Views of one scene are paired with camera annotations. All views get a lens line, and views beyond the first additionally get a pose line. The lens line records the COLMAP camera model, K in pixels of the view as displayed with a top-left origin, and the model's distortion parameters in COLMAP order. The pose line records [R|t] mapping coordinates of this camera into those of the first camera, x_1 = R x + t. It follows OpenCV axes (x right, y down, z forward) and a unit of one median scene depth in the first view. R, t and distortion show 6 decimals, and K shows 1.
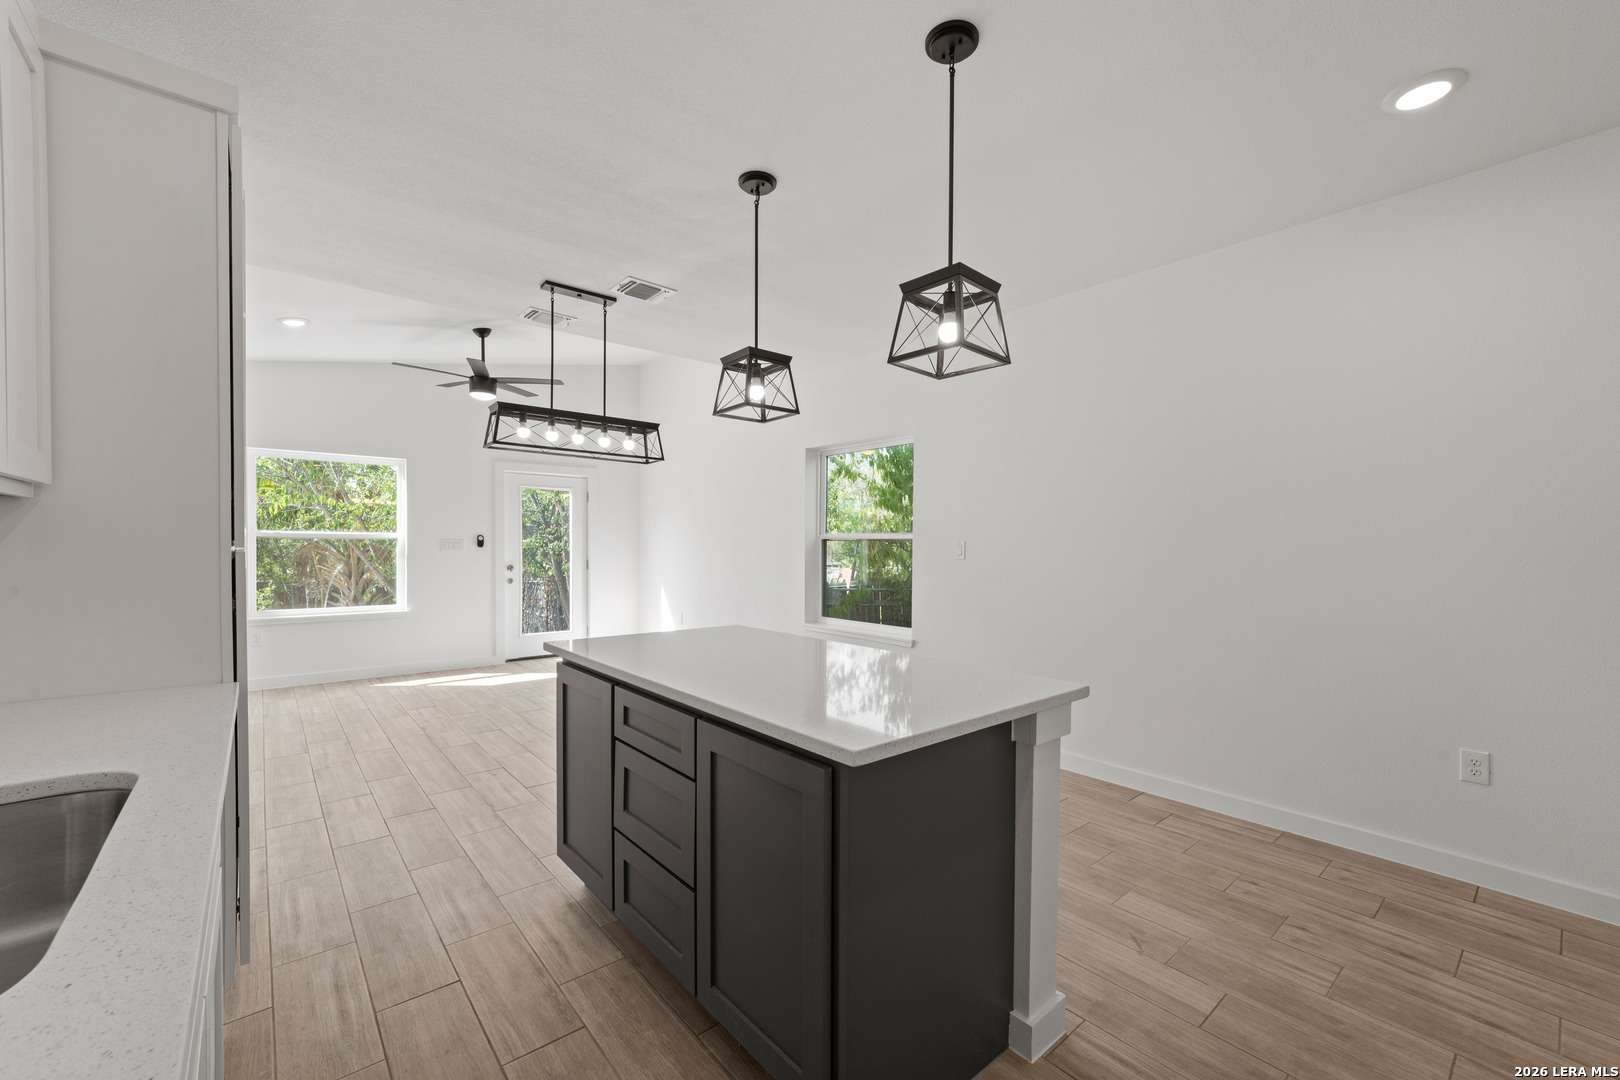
lens RADIAL K [[659.8, 0, 807.2], [0, 659.8, 548.3], [0, 0, 1]] dist [-0.022898, 0.000607]
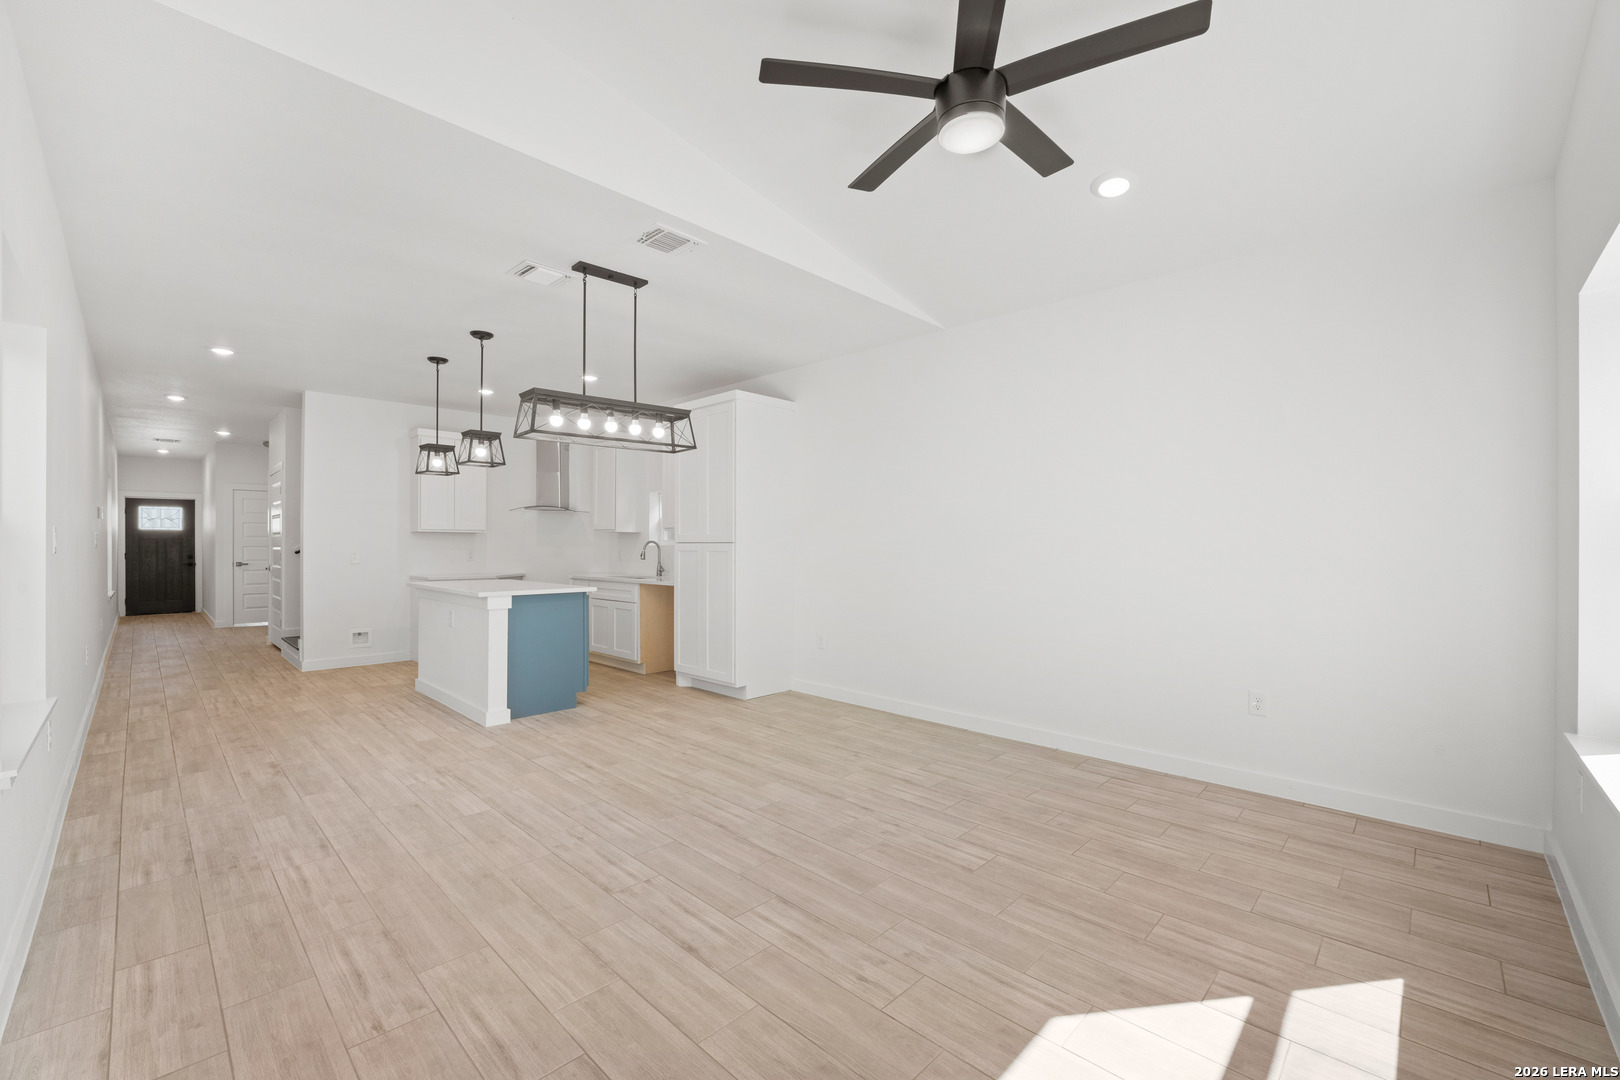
lens RADIAL K [[659.8, 0, 807.2], [0, 659.8, 548.3], [0, 0, 1]] dist [-0.022898, 0.000607]
pose [[-0.994465, -0.008138, -0.104755, -0.544068], [-0.009041, 0.999926, 0.008151, -0.002639], [0.104681, 0.009053, -0.994465, 2.022724]]
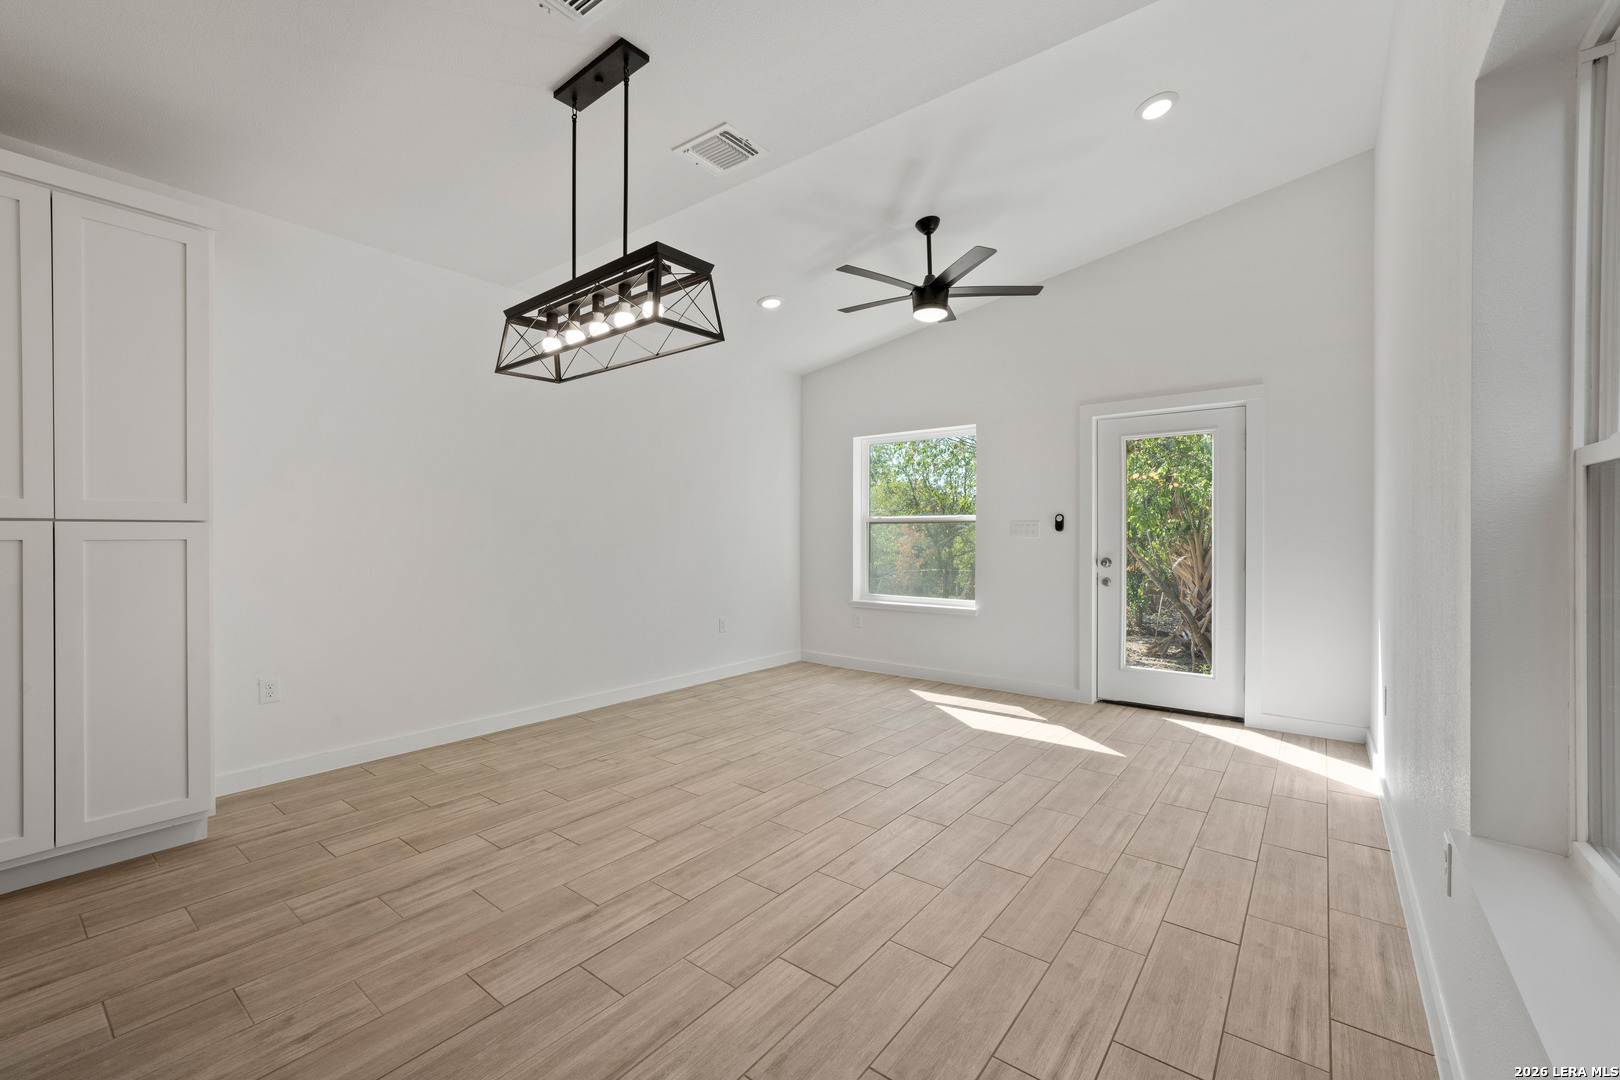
lens RADIAL K [[656.8, 0, 814.2], [0, 656.8, 536.9], [0, 0, 1]] dist [-0.002599, 0.000373]
pose [[0.210324, -0.001624, -0.977630, 0.255213], [-0.004366, 0.999987, -0.002601, 0.013939], [0.977622, 0.004815, 0.210314, 1.089393]]
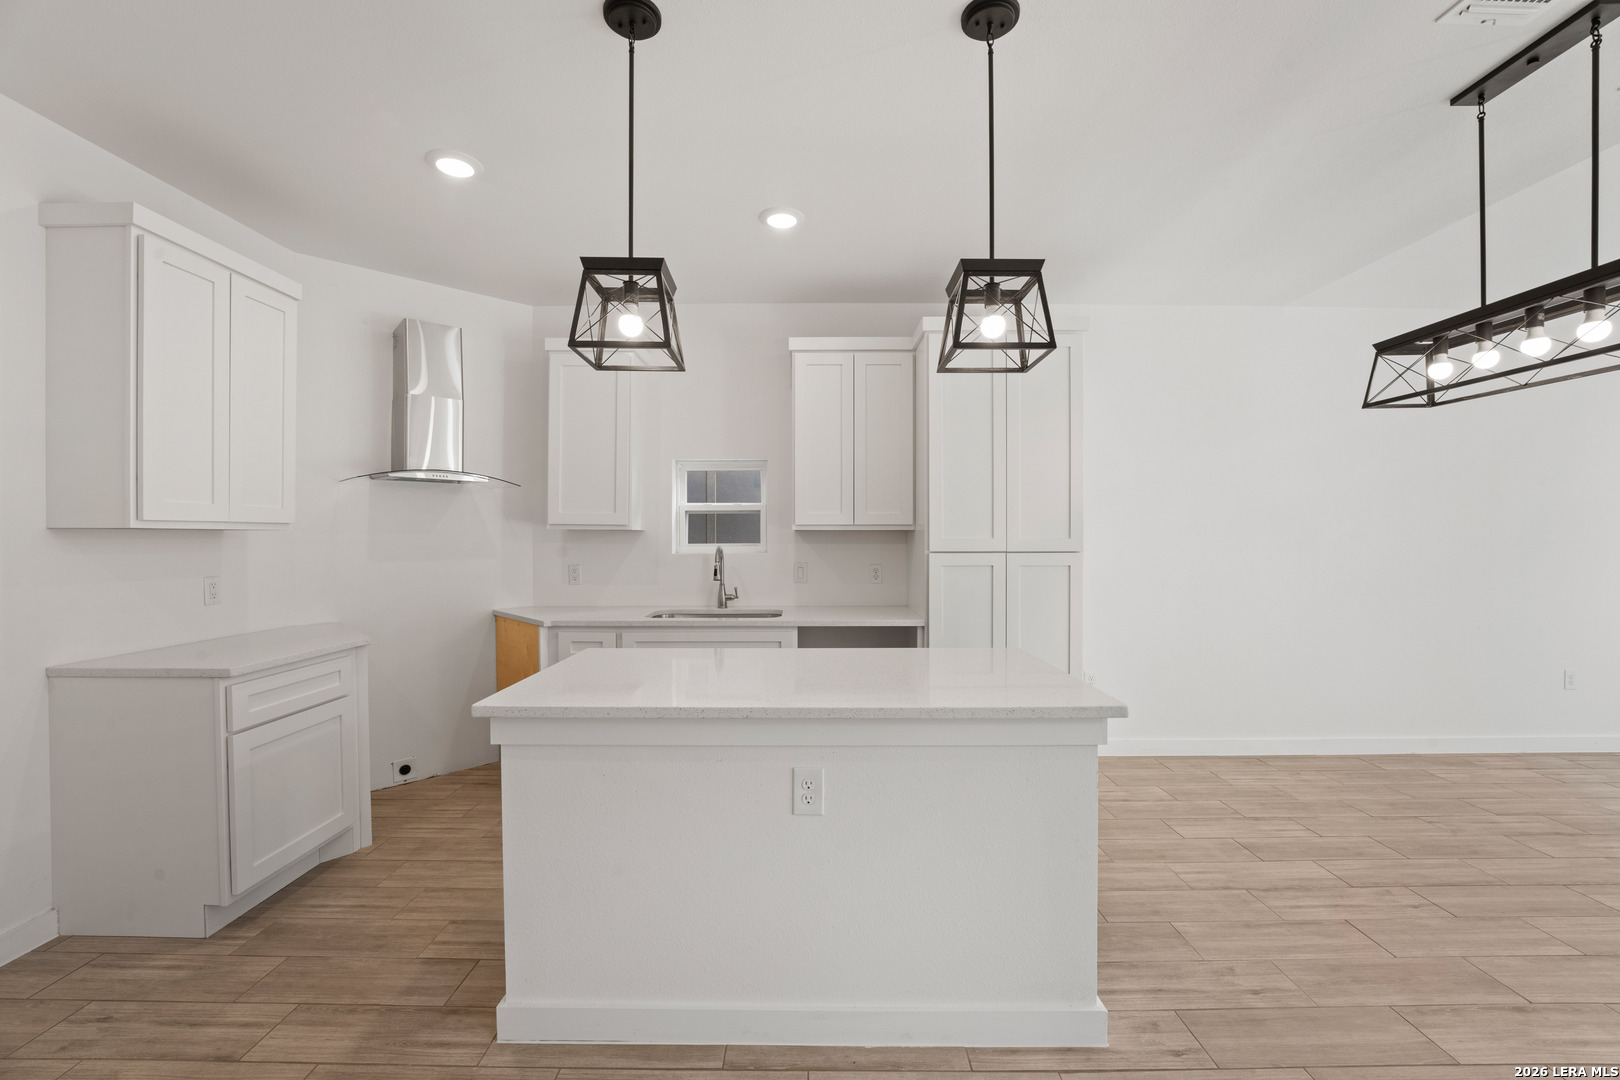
lens RADIAL K [[656.6, 0, 808.8], [0, 656.6, 539.7], [0, 0, 1]] dist [-0.033222, 0.006167]
pose [[-0.648602, -0.000491, -0.761127, 0.383326], [-0.005638, 0.999975, 0.004159, -0.019310], [0.761107, 0.006989, -0.648589, 0.916394]]
